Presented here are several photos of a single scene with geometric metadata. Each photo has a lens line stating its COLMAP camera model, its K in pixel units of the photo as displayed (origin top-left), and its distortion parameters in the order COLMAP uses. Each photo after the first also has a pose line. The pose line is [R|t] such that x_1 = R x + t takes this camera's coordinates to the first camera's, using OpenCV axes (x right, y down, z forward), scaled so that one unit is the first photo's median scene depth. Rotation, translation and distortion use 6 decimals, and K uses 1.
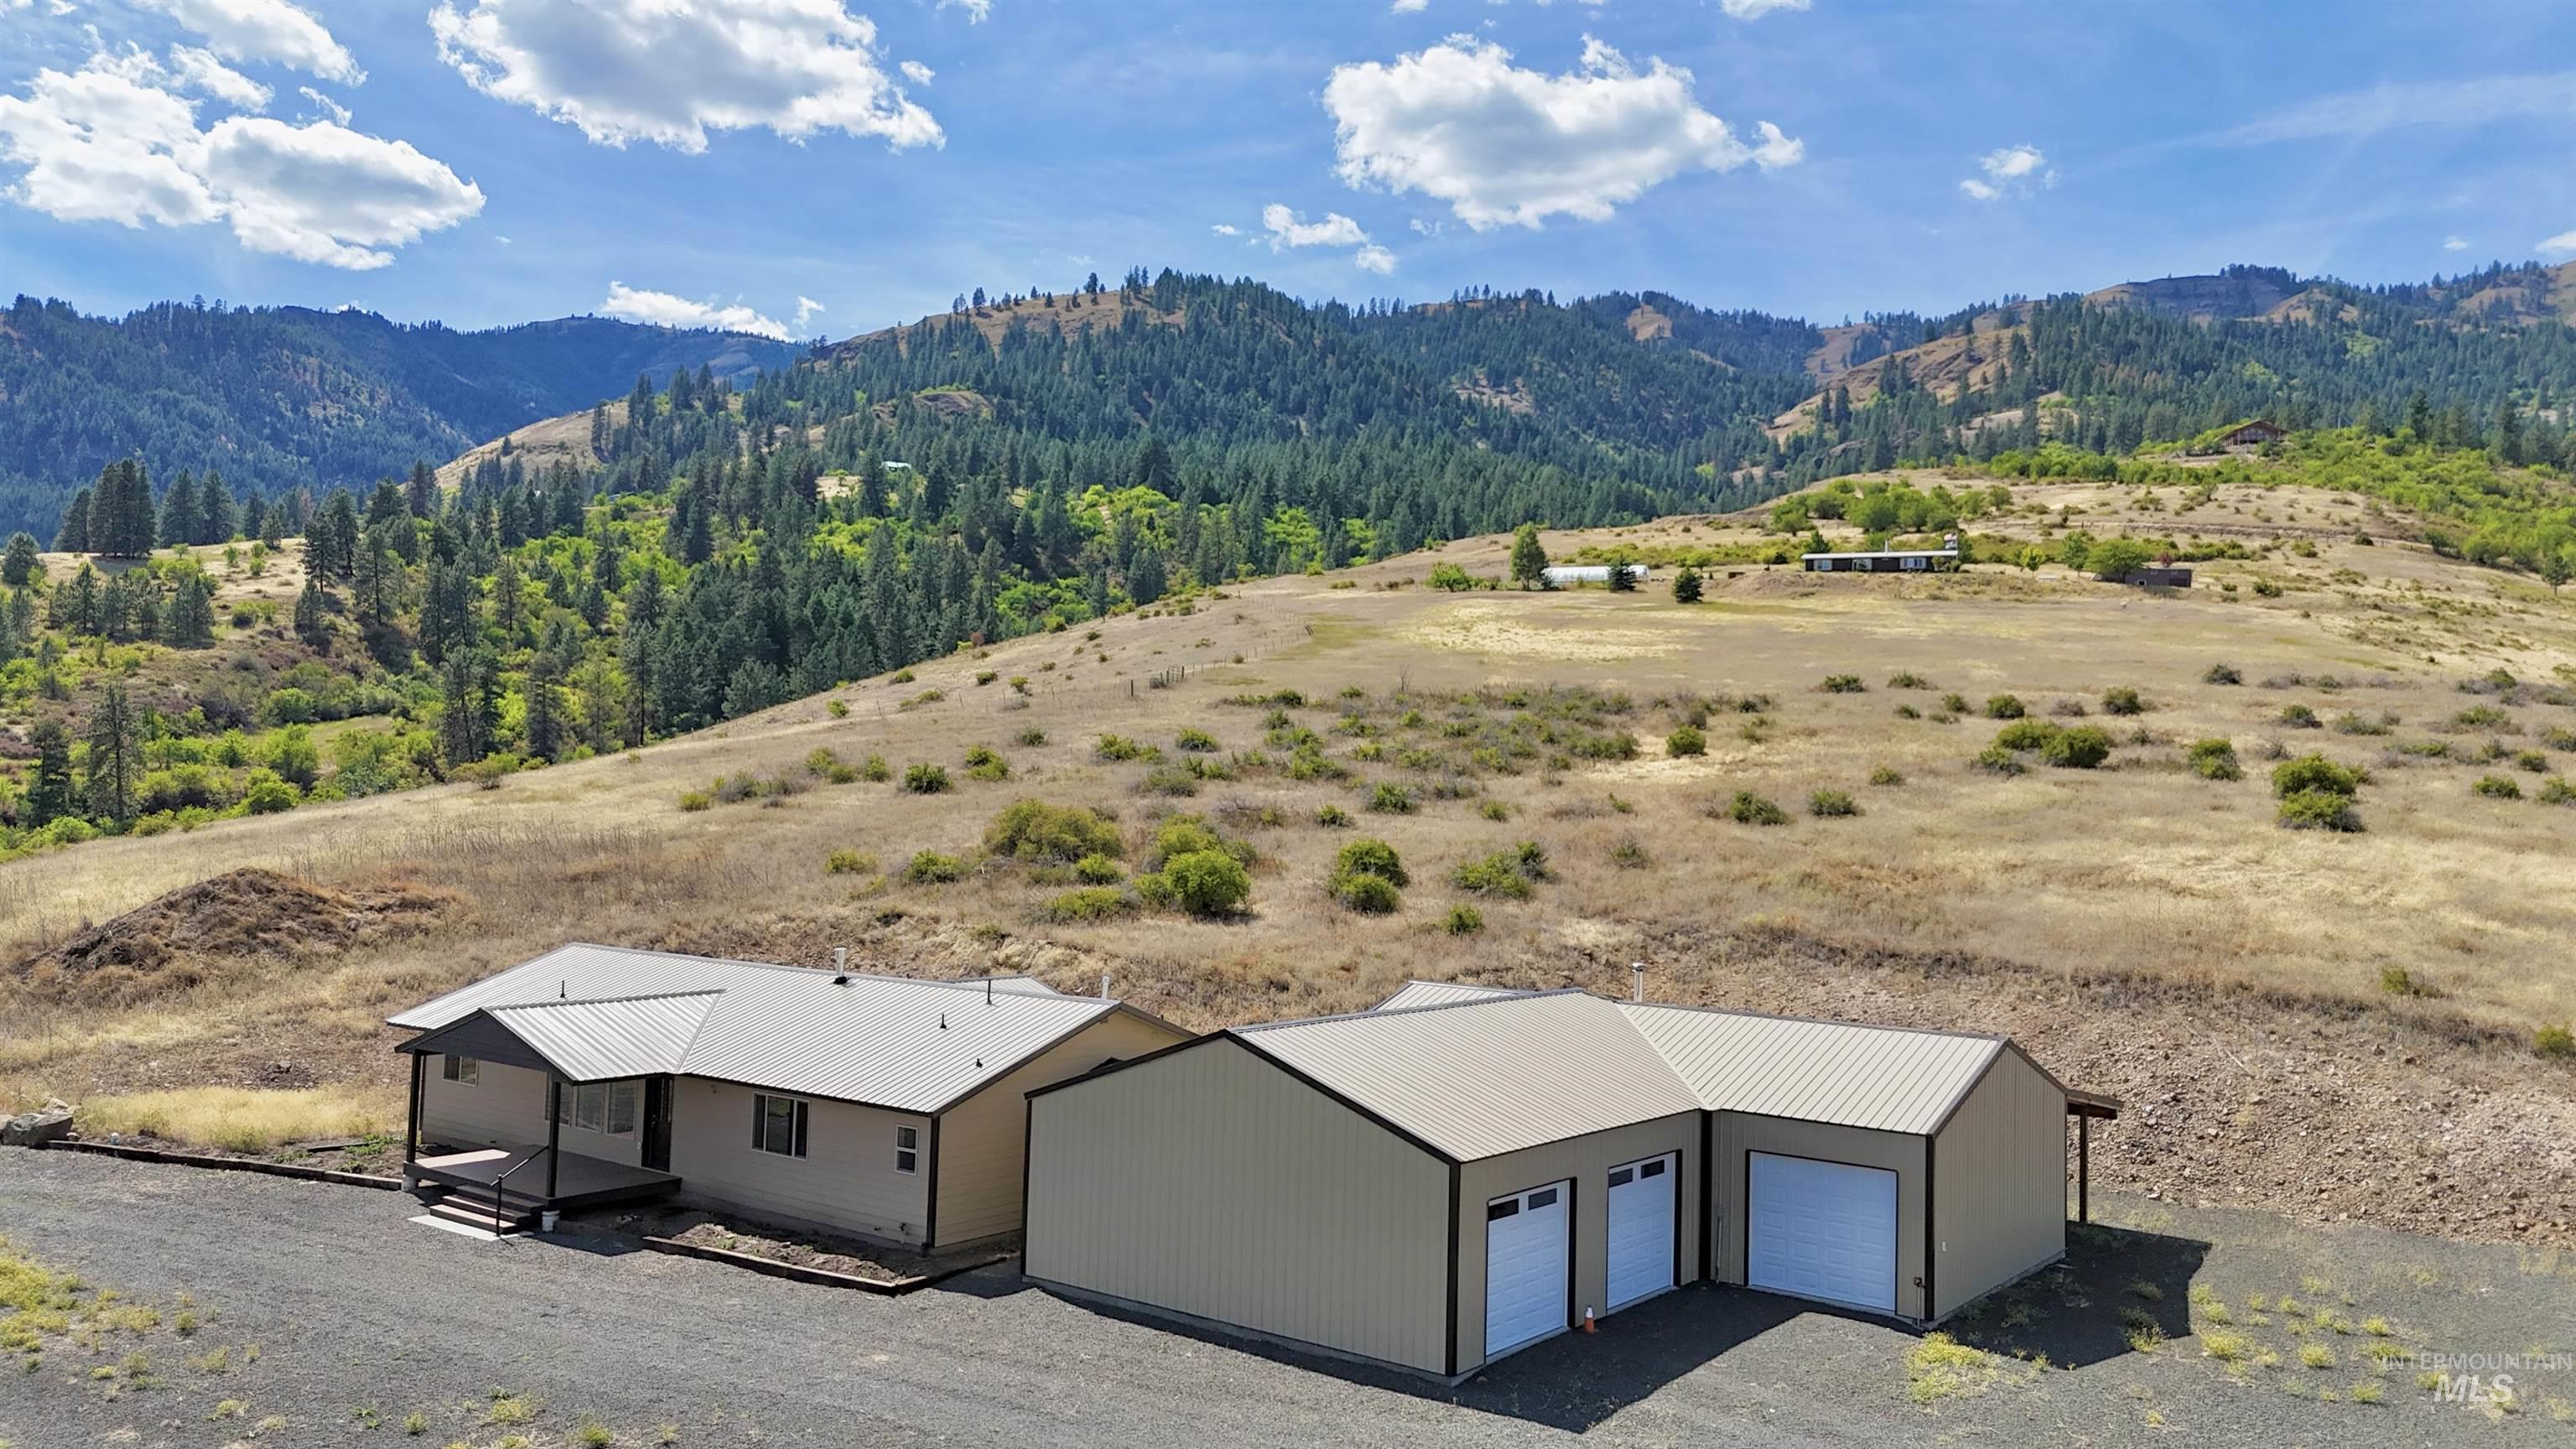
lens RADIAL K [[1898.8, 0, 1289.1], [0, 1898.8, 728.4], [0, 0, 1]] dist [0.073684, -0.077888]
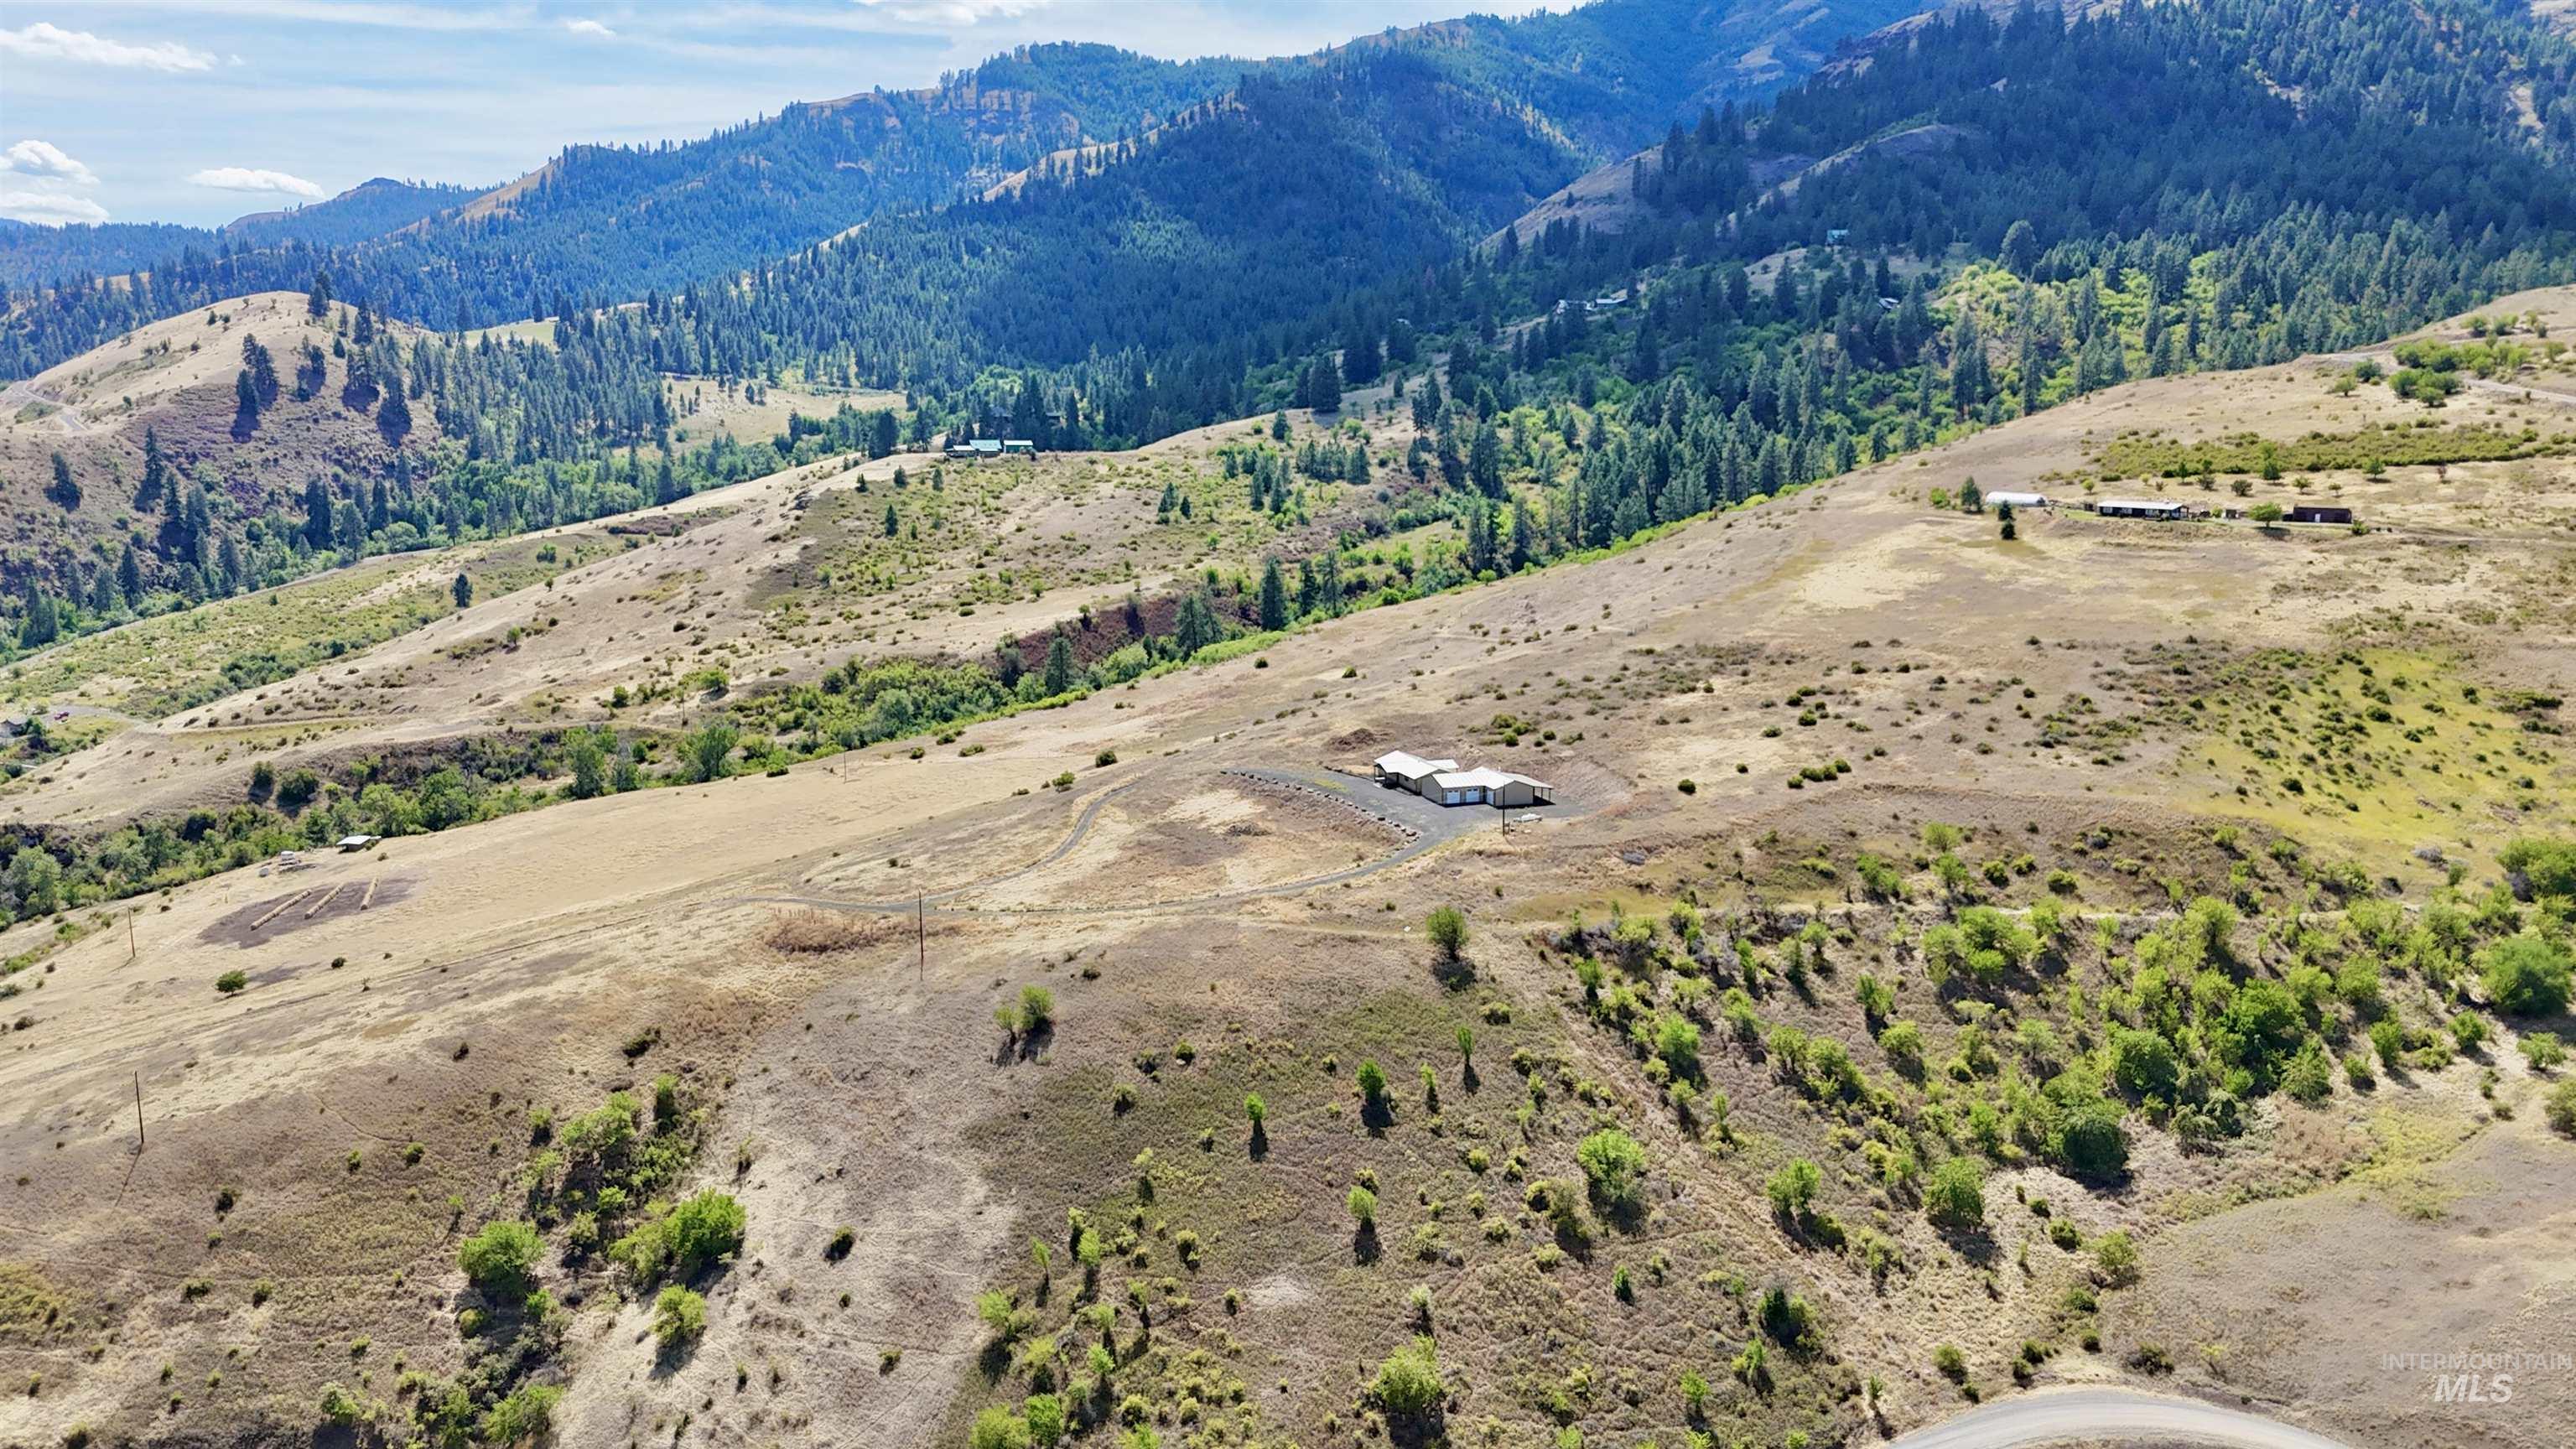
lens RADIAL K [[1891.0, 0, 1297.8], [0, 1891.0, 735.3], [0, 0, 1]] dist [0.091053, -0.097090]
pose [[0.849665, 0.069354, -0.522742, 0.228772], [0.041036, 0.979611, 0.196669, -0.102769], [0.525724, -0.188554, 0.829495, -0.385935]]
